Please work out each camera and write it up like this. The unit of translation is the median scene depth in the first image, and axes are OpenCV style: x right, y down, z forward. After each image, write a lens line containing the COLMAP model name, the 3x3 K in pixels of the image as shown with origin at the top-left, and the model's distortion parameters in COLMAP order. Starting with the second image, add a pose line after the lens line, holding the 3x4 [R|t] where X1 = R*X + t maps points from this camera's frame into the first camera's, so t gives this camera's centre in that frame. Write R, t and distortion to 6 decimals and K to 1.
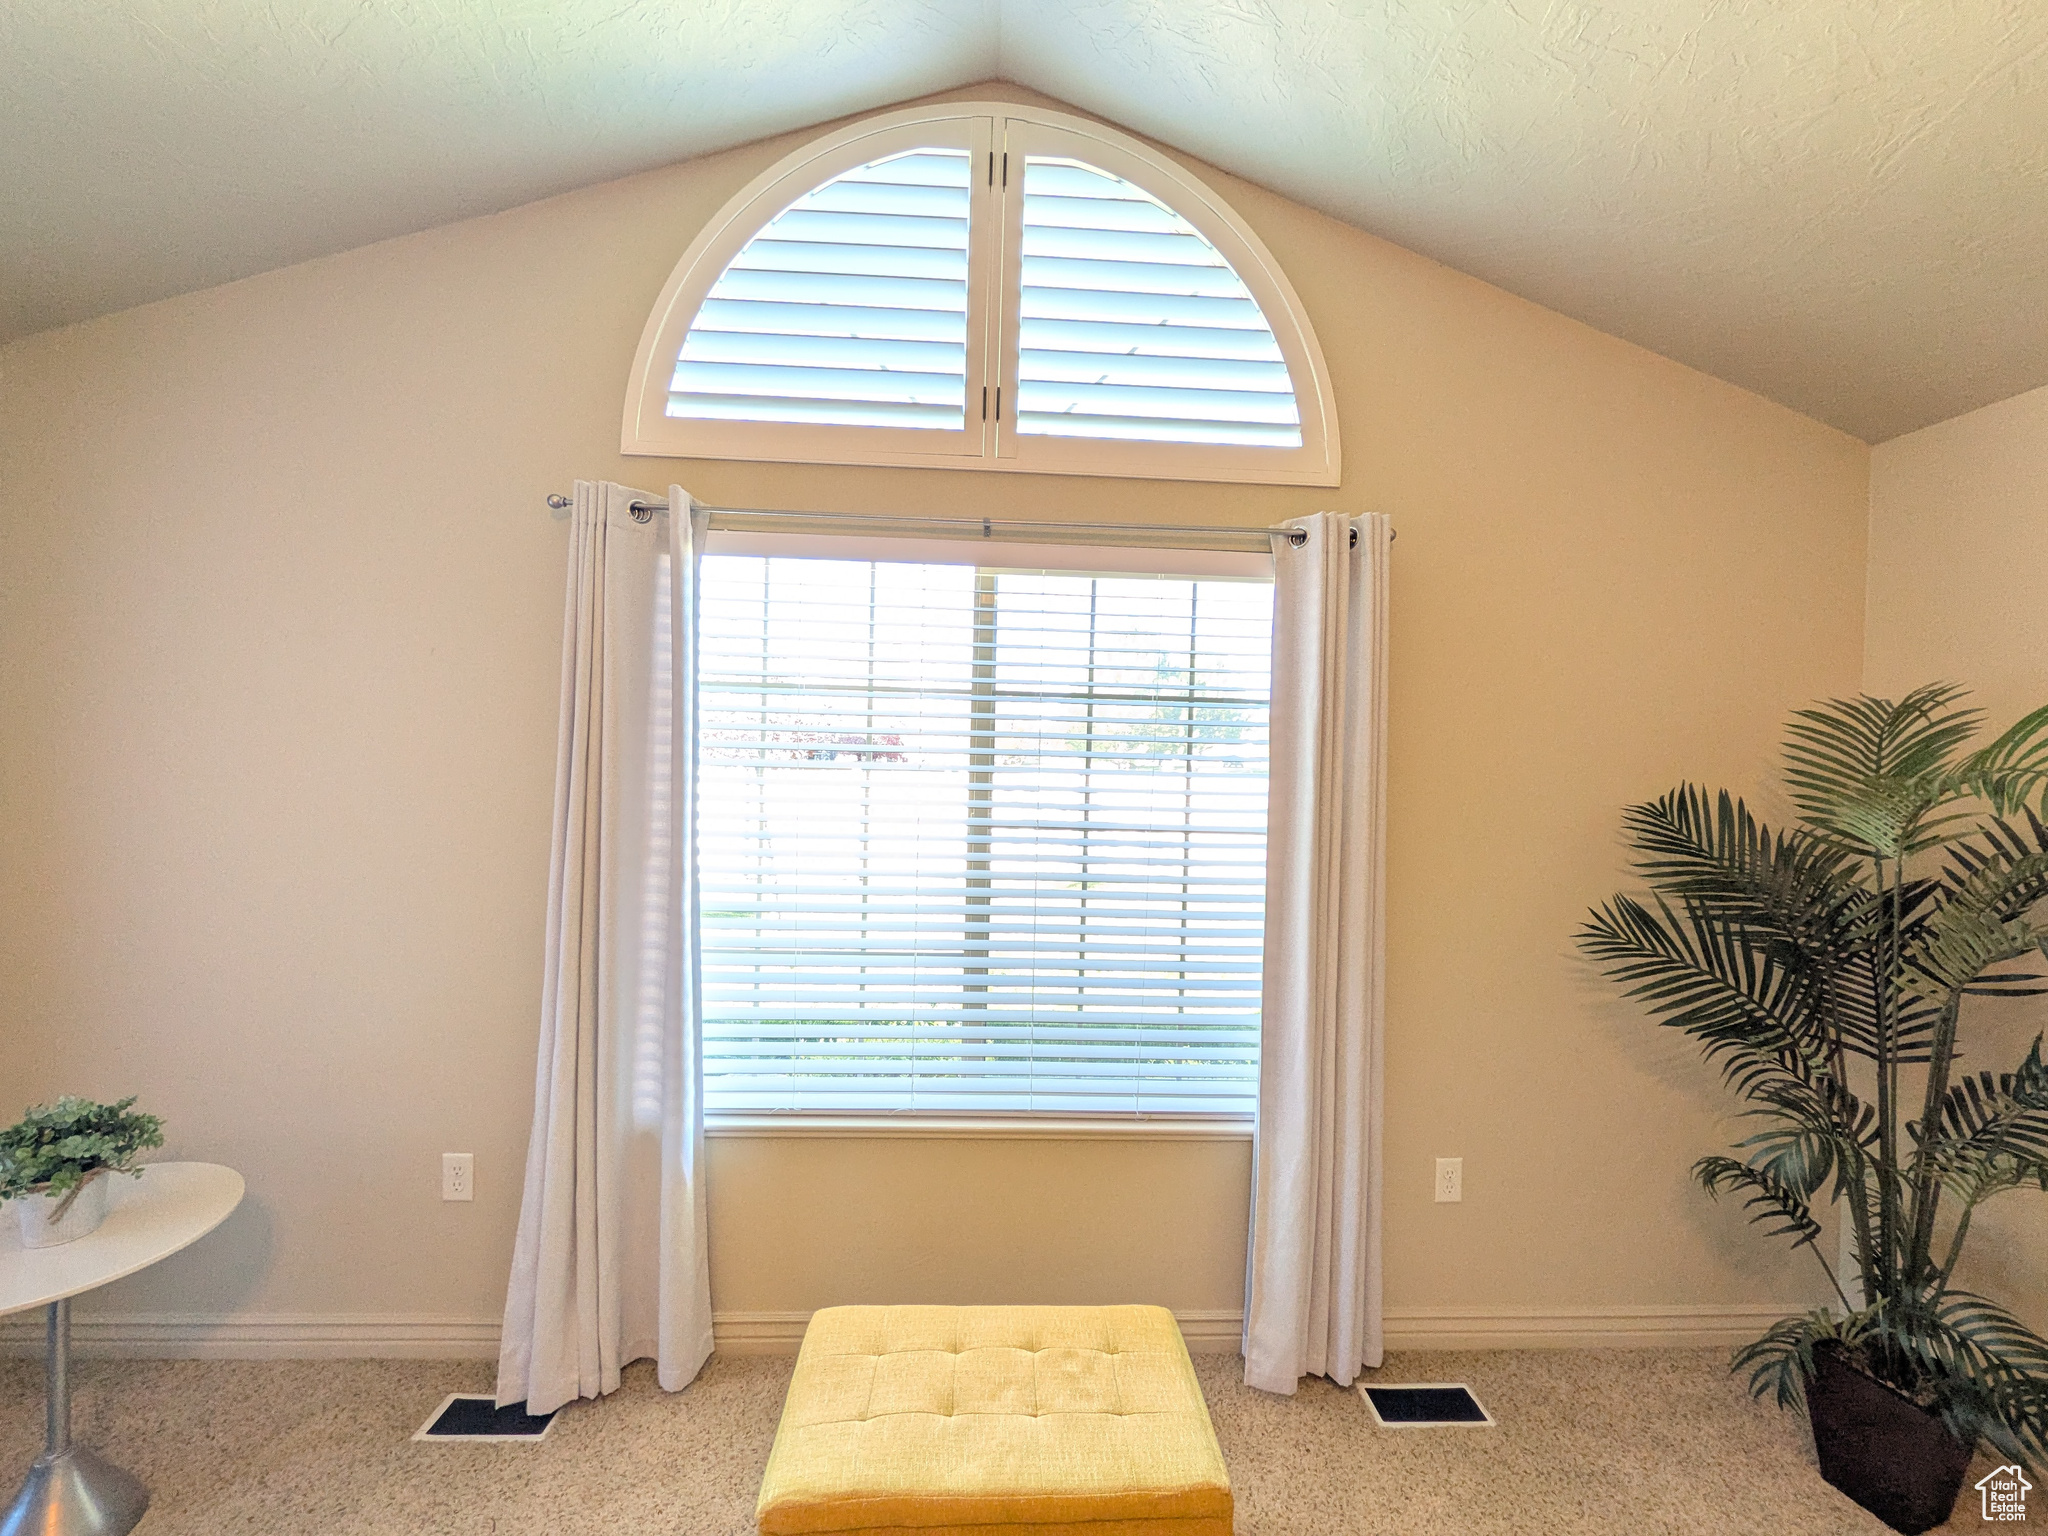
lens RADIAL K [[811.2, 0, 1035.8], [0, 811.2, 761.6], [0, 0, 1]] dist [-0.000965, -0.000178]
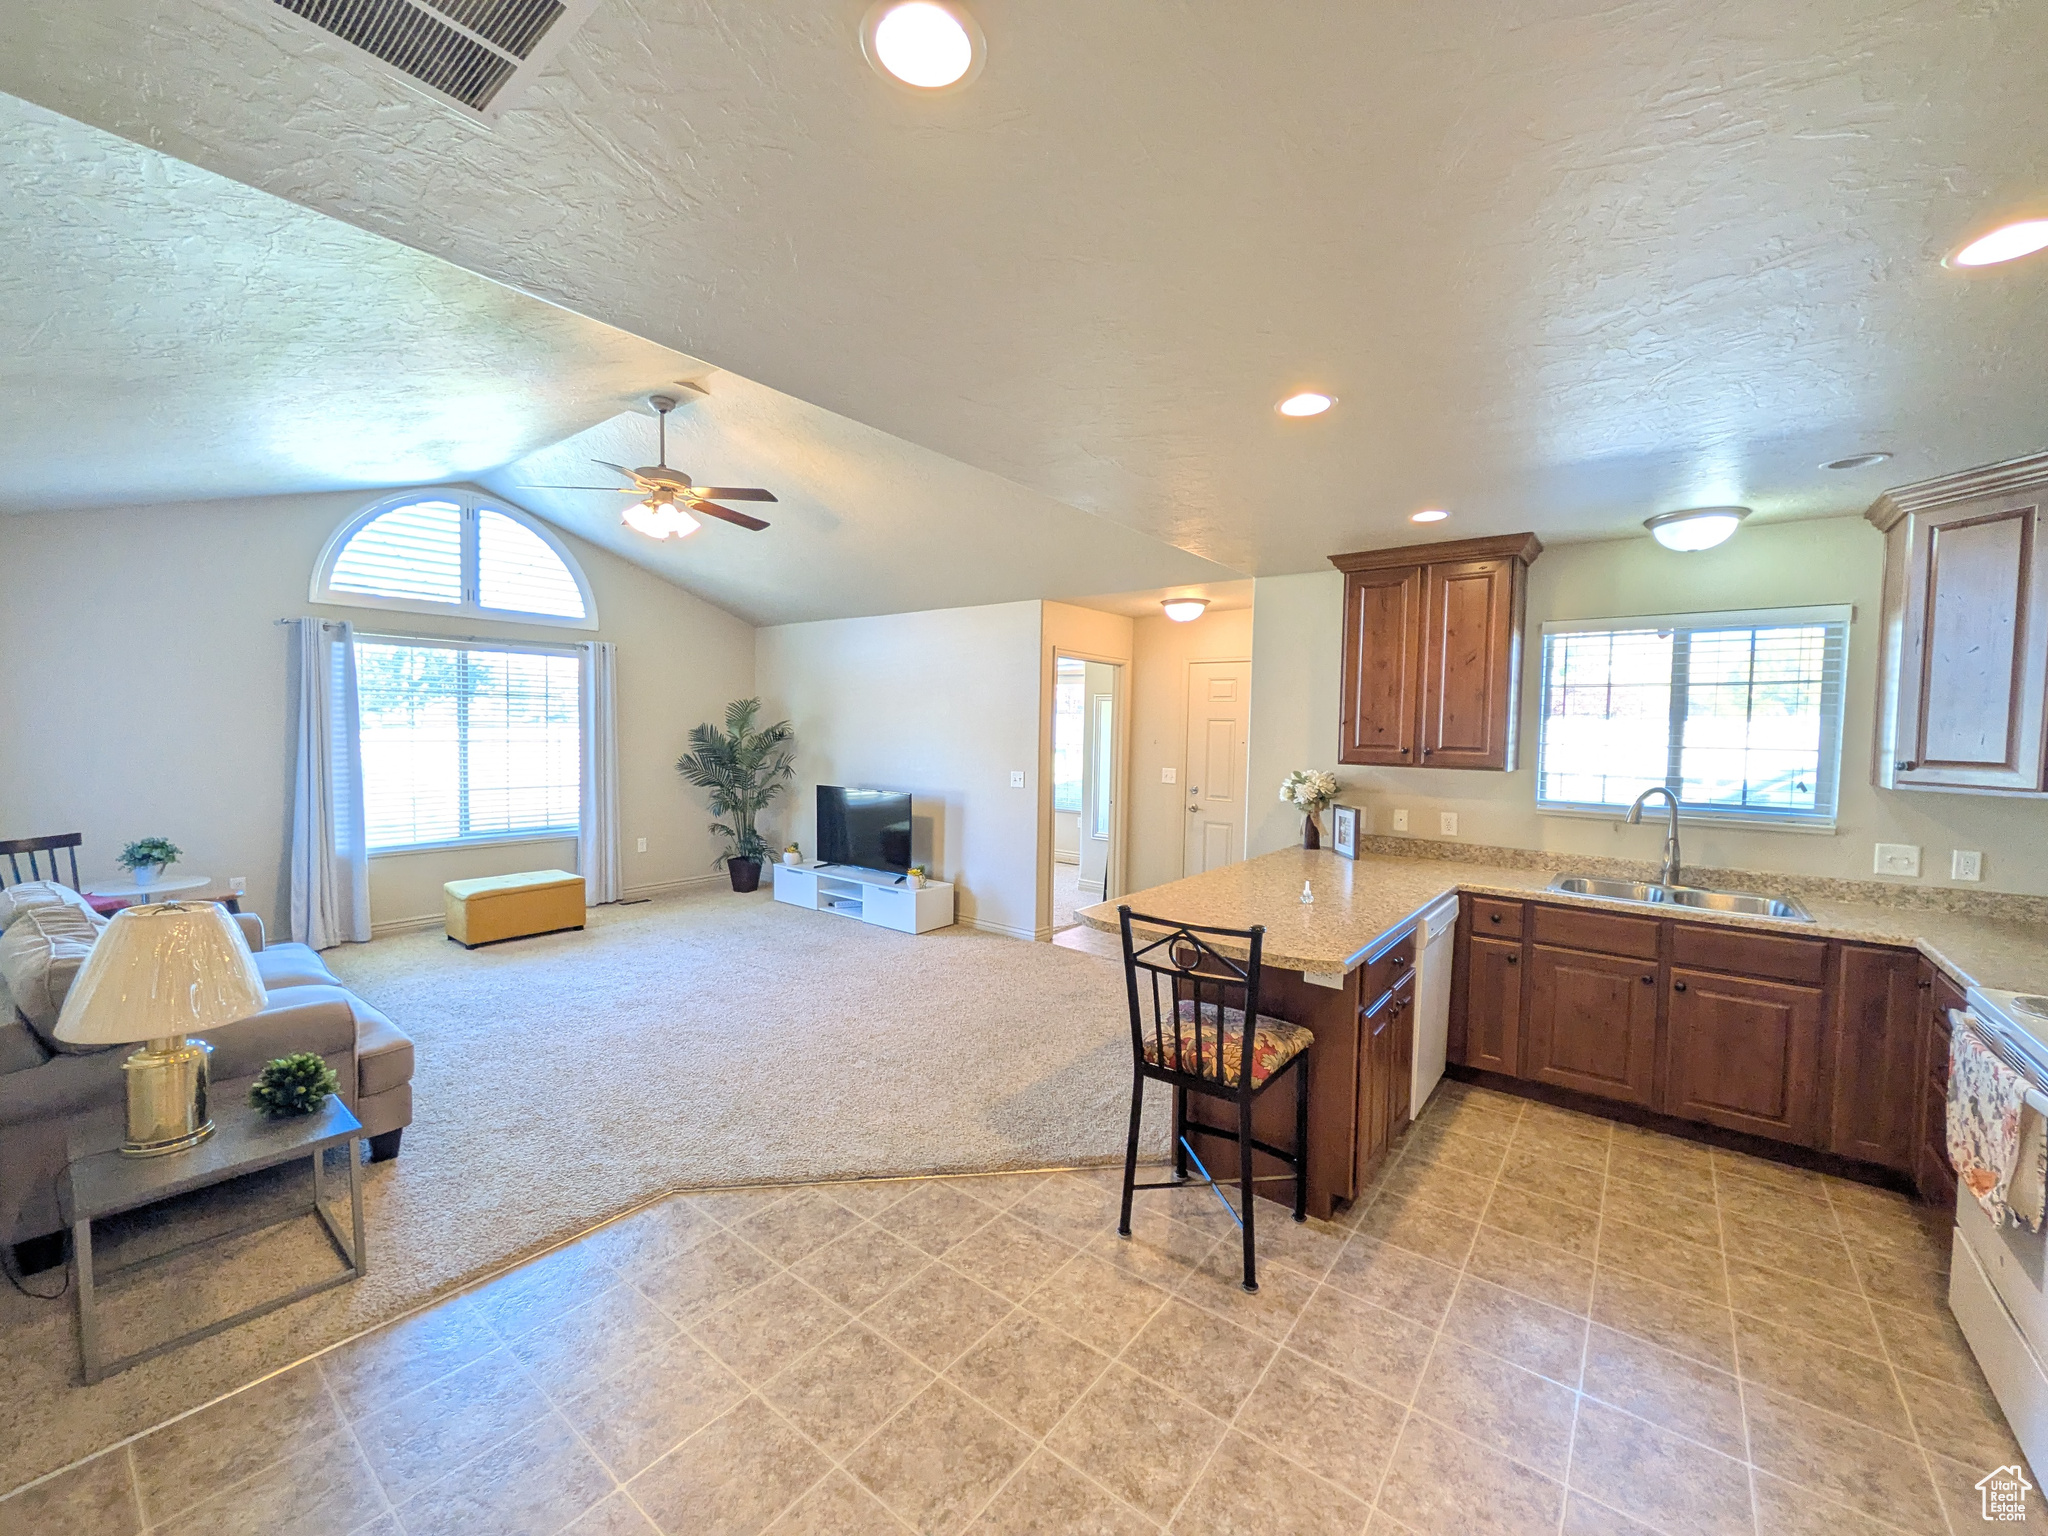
lens RADIAL K [[811.2, 0, 1035.8], [0, 811.2, 761.6], [0, 0, 1]] dist [-0.000965, -0.000178]
pose [[0.651111, -0.049974, 0.757335, -0.978726], [0.009404, 0.998285, 0.057788, 0.003929], [-0.758924, -0.030505, 0.650464, -2.477280]]
